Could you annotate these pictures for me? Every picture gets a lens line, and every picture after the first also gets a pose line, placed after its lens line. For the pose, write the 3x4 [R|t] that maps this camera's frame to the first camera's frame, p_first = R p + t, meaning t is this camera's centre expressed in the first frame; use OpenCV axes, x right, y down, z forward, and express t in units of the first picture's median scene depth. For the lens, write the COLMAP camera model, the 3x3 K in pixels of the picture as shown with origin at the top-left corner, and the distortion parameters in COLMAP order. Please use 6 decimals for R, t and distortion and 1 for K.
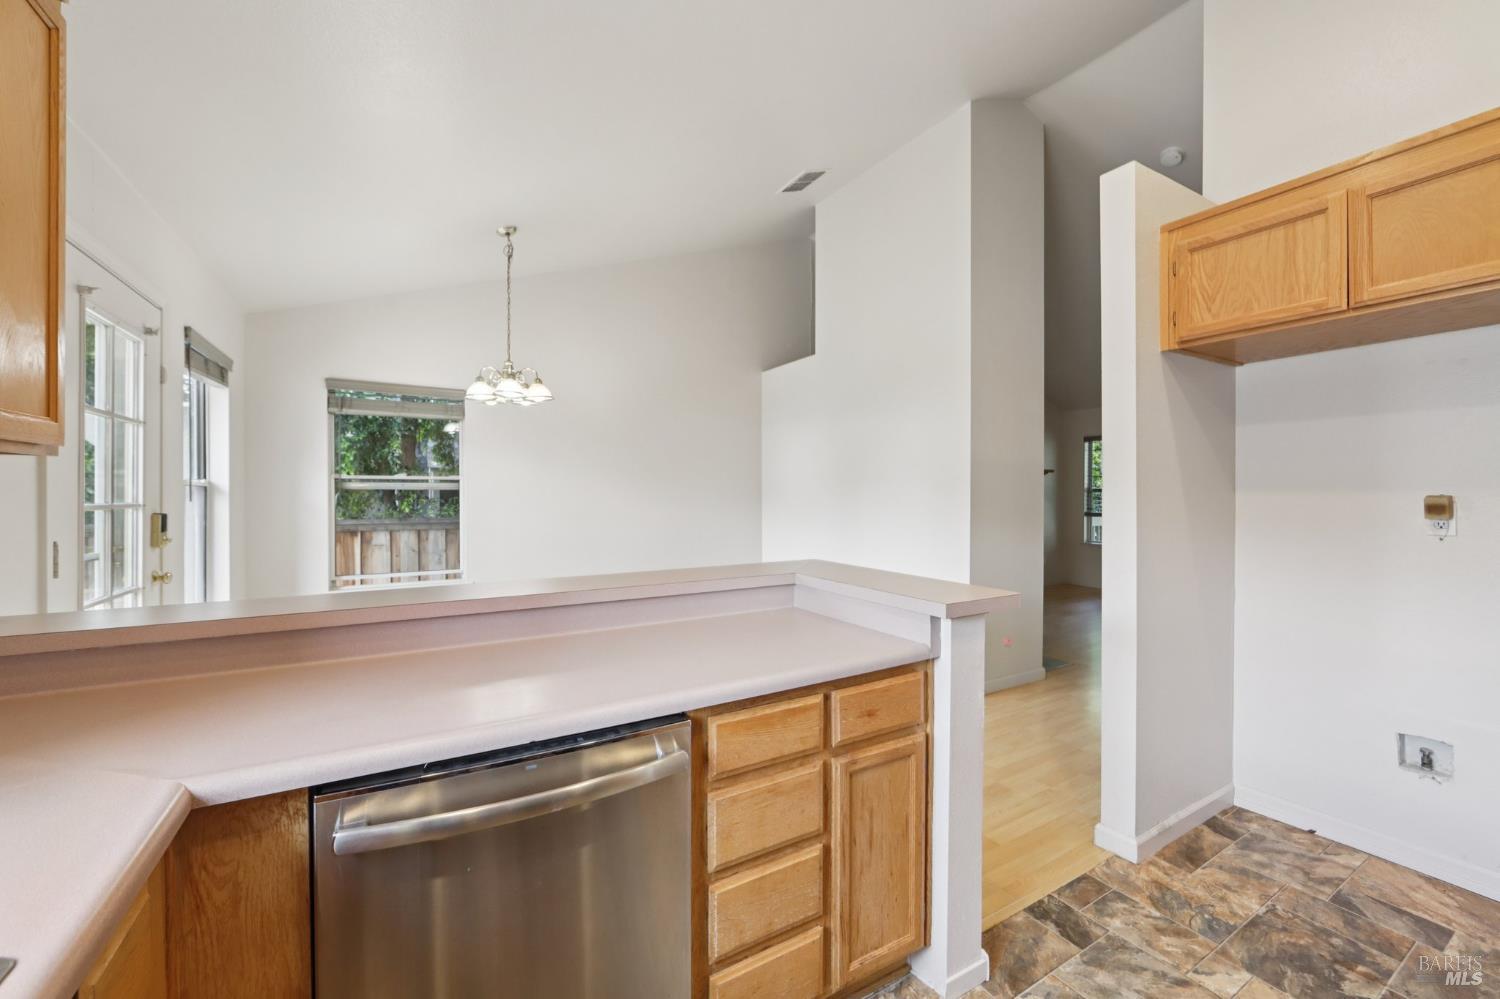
lens RADIAL K [[598.5, 0, 754.7], [0, 598.5, 493.8], [0, 0, 1]] dist [-0.016862, 0.003406]
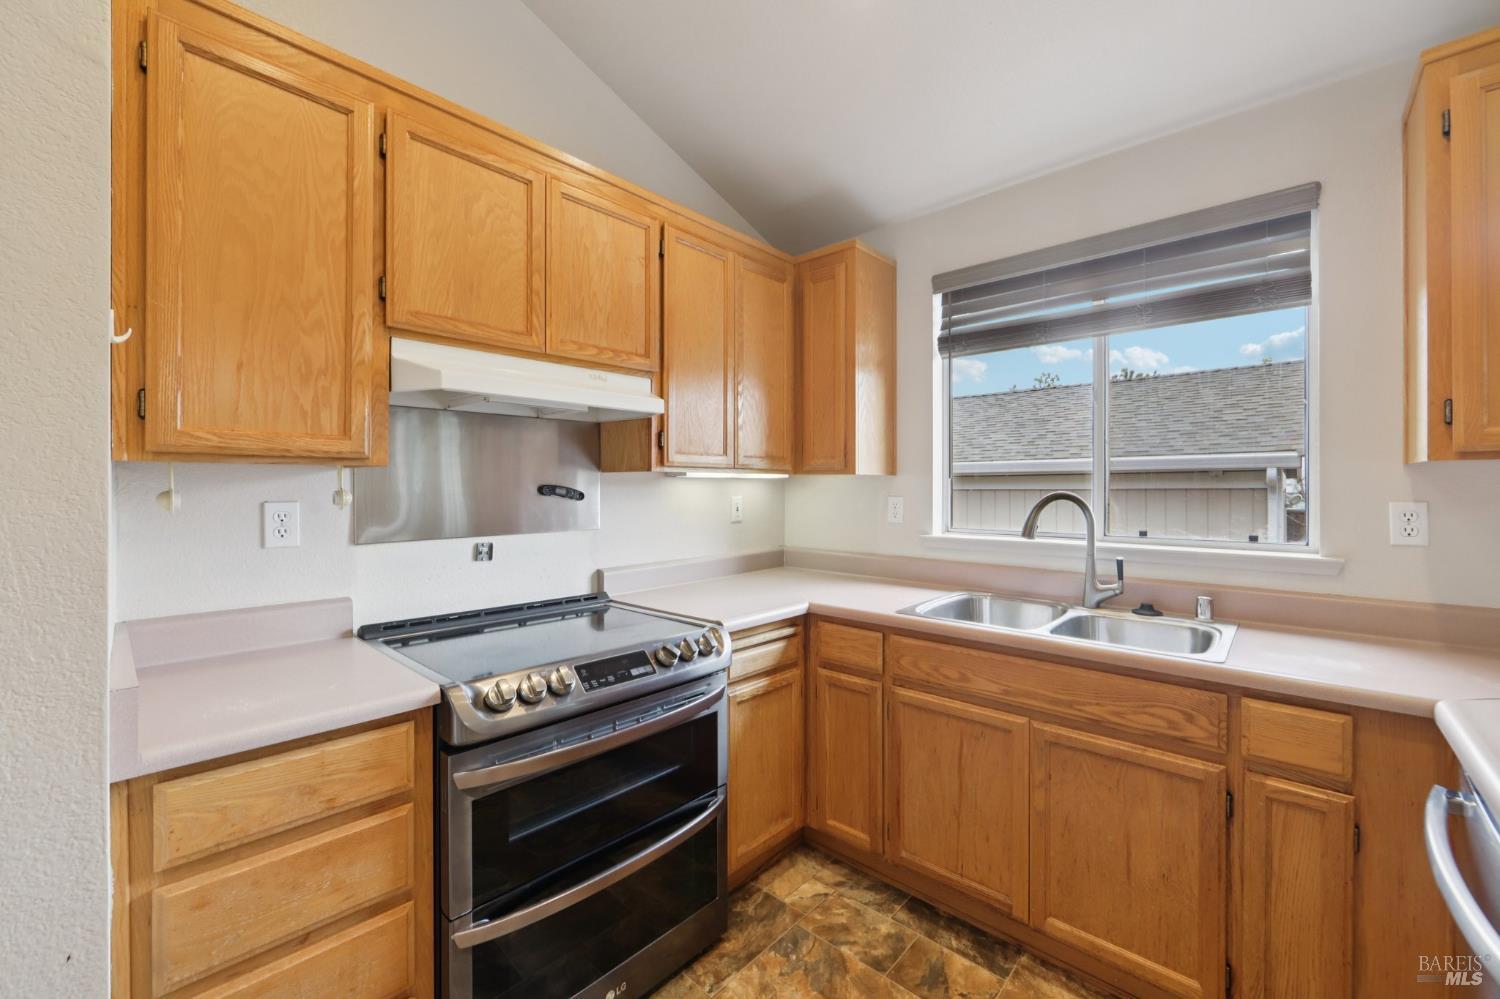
lens RADIAL K [[598.5, 0, 759.6], [0, 598.5, 491.0], [0, 0, 1]] dist [-0.016862, 0.003406]
pose [[-0.955925, -0.002385, -0.293600, 0.934383], [-0.004048, 0.999979, 0.005058, 0.001251], [0.293582, 0.006024, -0.955915, 1.591539]]
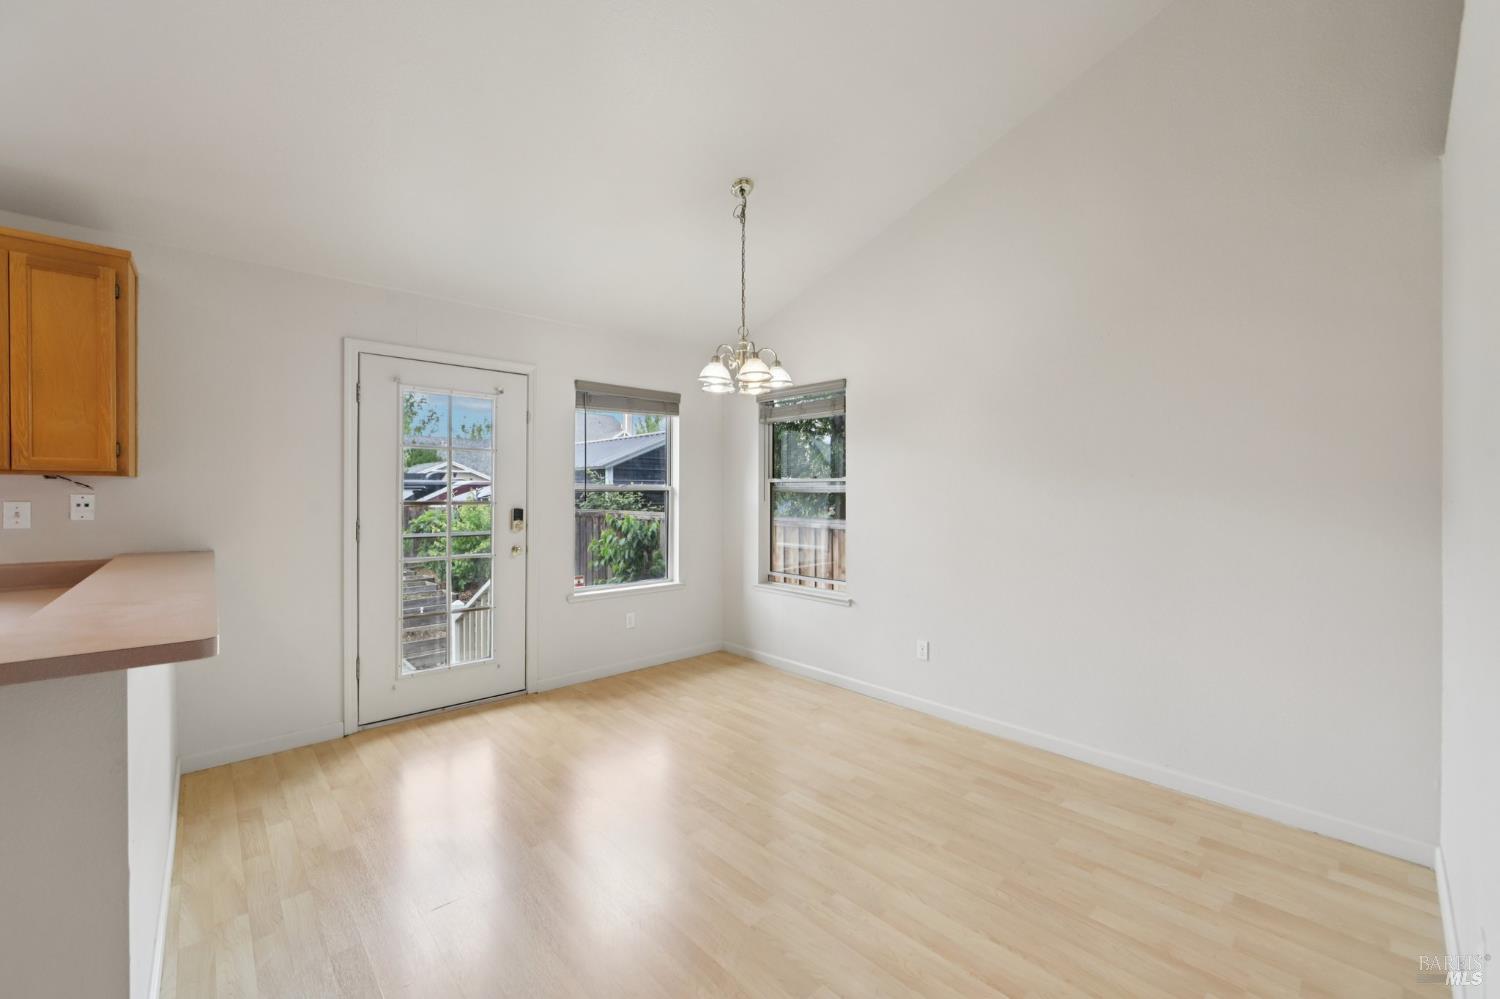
lens RADIAL K [[598.5, 0, 765.1], [0, 598.5, 500.1], [0, 0, 1]] dist [-0.016862, 0.003406]
pose [[0.212695, 0.008899, -0.977078, 1.792294], [-0.006166, 0.999951, 0.007765, -0.008094], [0.977099, 0.004373, 0.212740, 3.576926]]
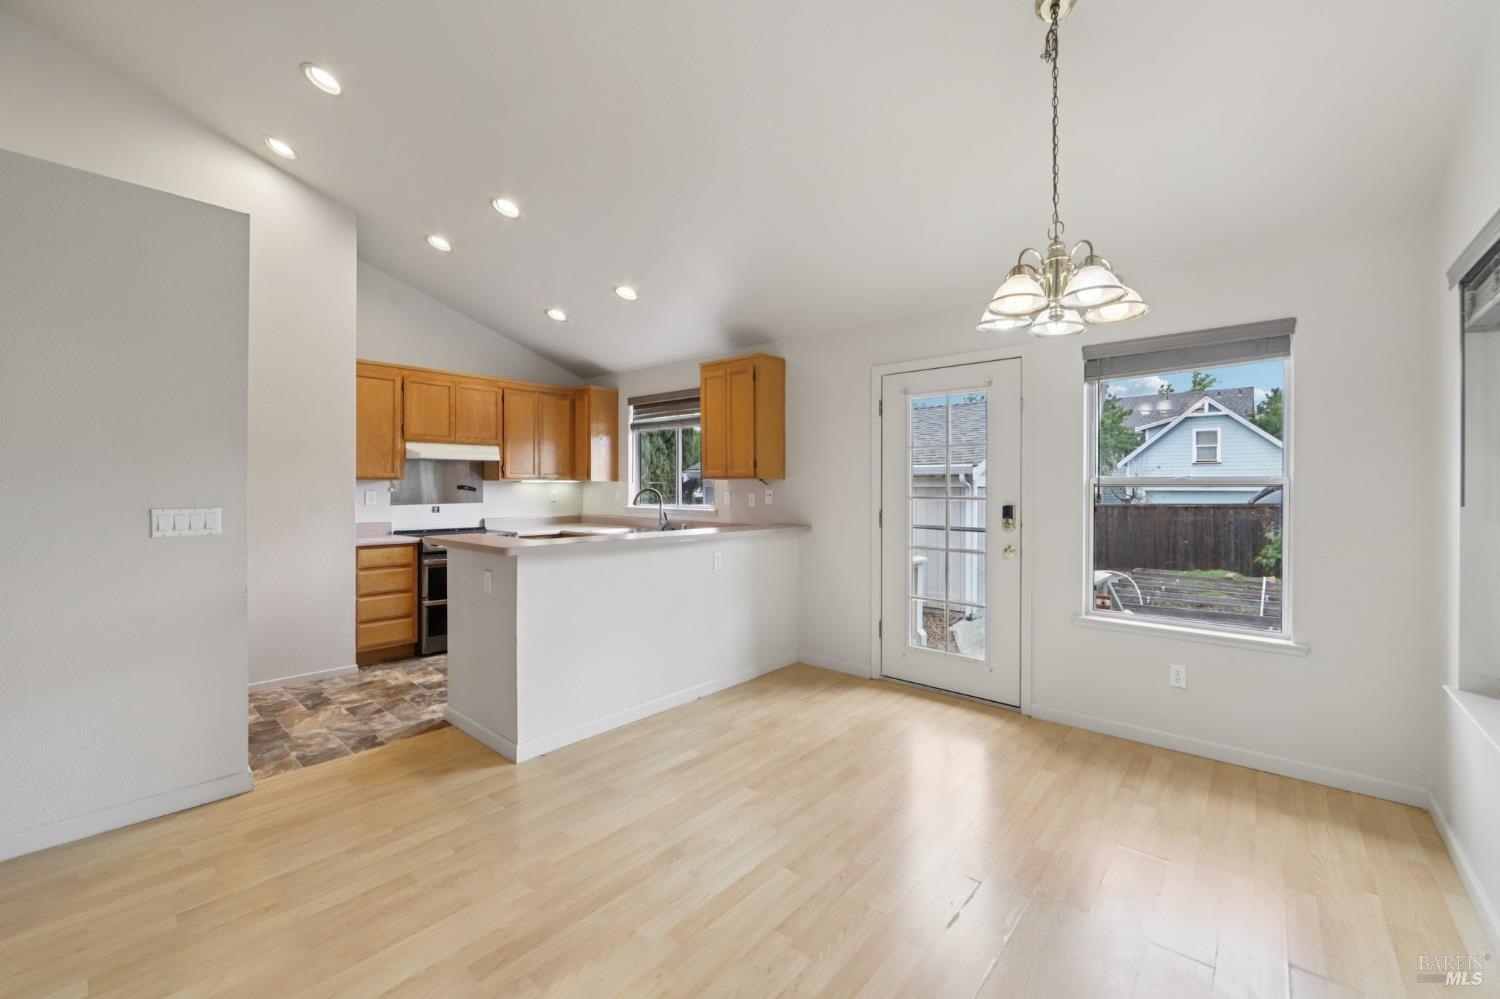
lens RADIAL K [[598.5, 0, 753.0], [0, 598.5, 489.4], [0, 0, 1]] dist [-0.016862, 0.003406]
pose [[-0.952418, -0.003430, -0.304775, 0.032582], [-0.005736, 0.999961, 0.006671, -0.026071], [0.304740, 0.008101, -0.952401, 5.987930]]
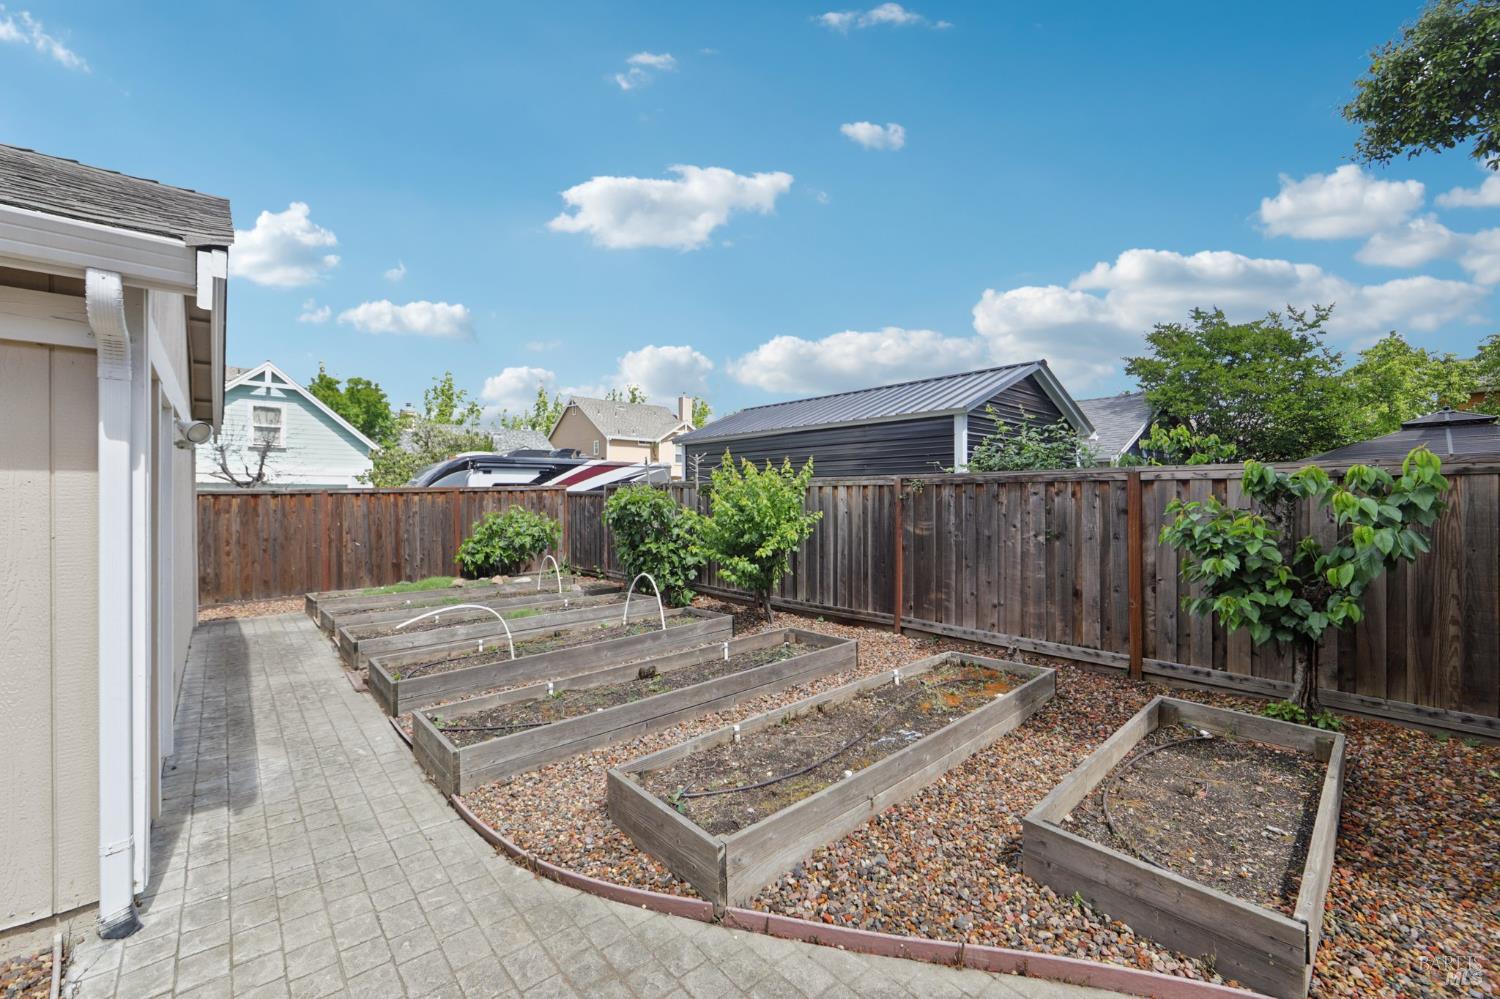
lens RADIAL K [[598.5, 0, 776.7], [0, 598.5, 495.4], [0, 0, 1]] dist [-0.016862, 0.003406]
pose [[0.208374, -0.001487, -0.978048, -4.021394], [-0.006398, 0.999975, -0.002883, 0.576685], [0.978028, 0.006858, 0.208359, -1.153452]]
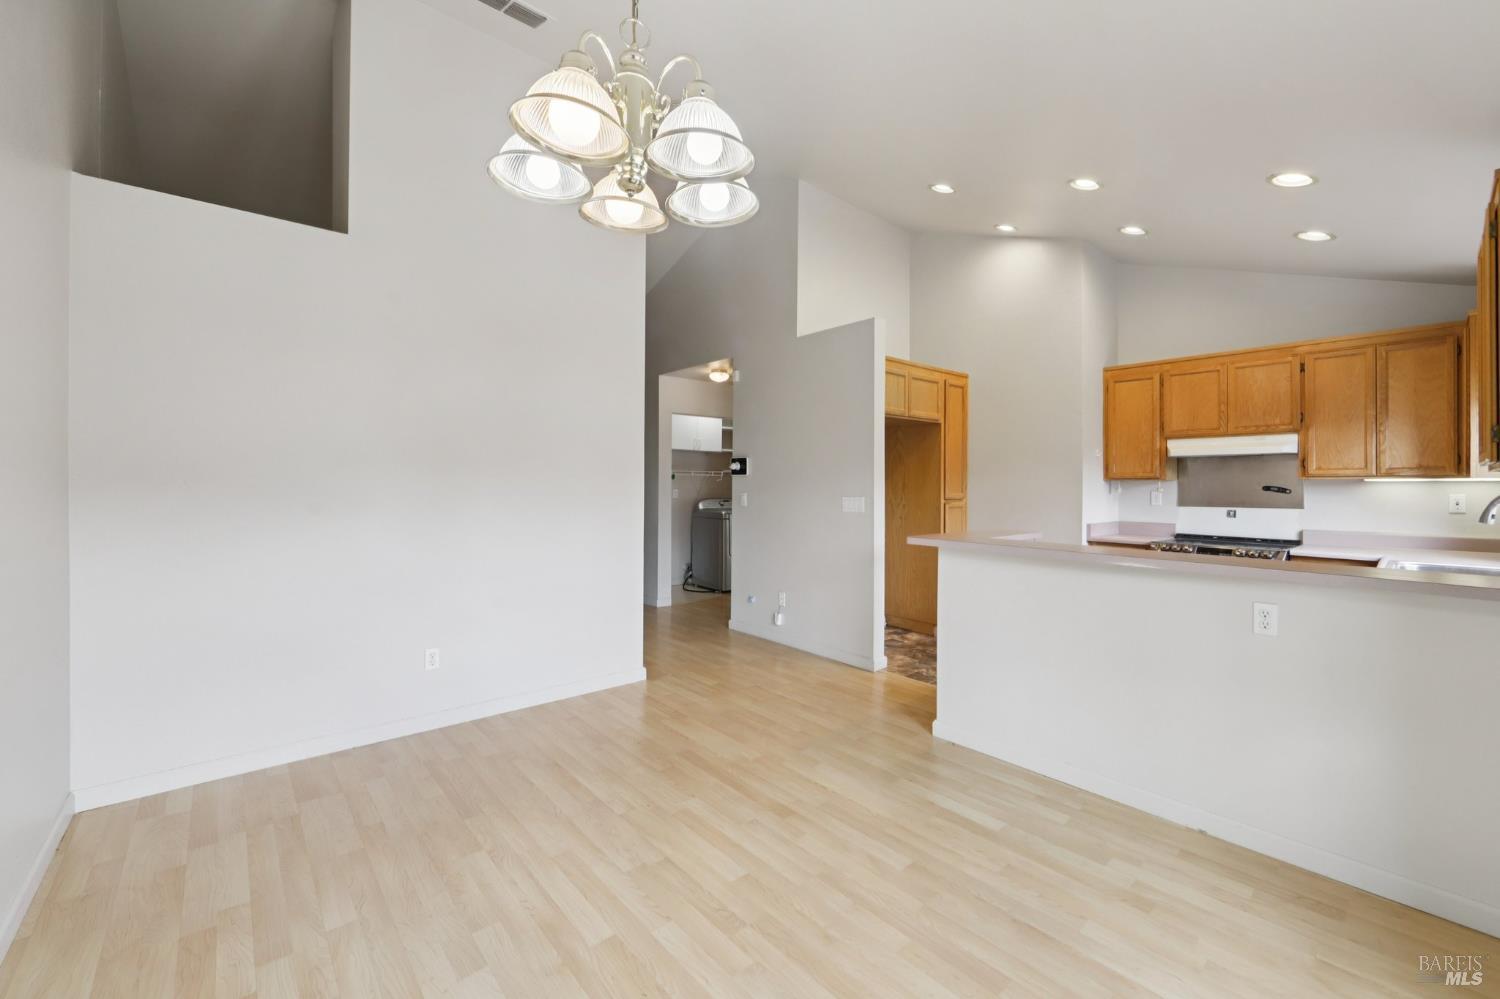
lens RADIAL K [[598.5, 0, 776.5], [0, 598.5, 480.1], [0, 0, 1]] dist [-0.016862, 0.003406]
pose [[-0.196328, 0.002969, 0.980534, -3.066515], [-0.004386, 0.999983, -0.003907, -0.018884], [-0.980528, -0.005067, -0.196311, 4.154379]]
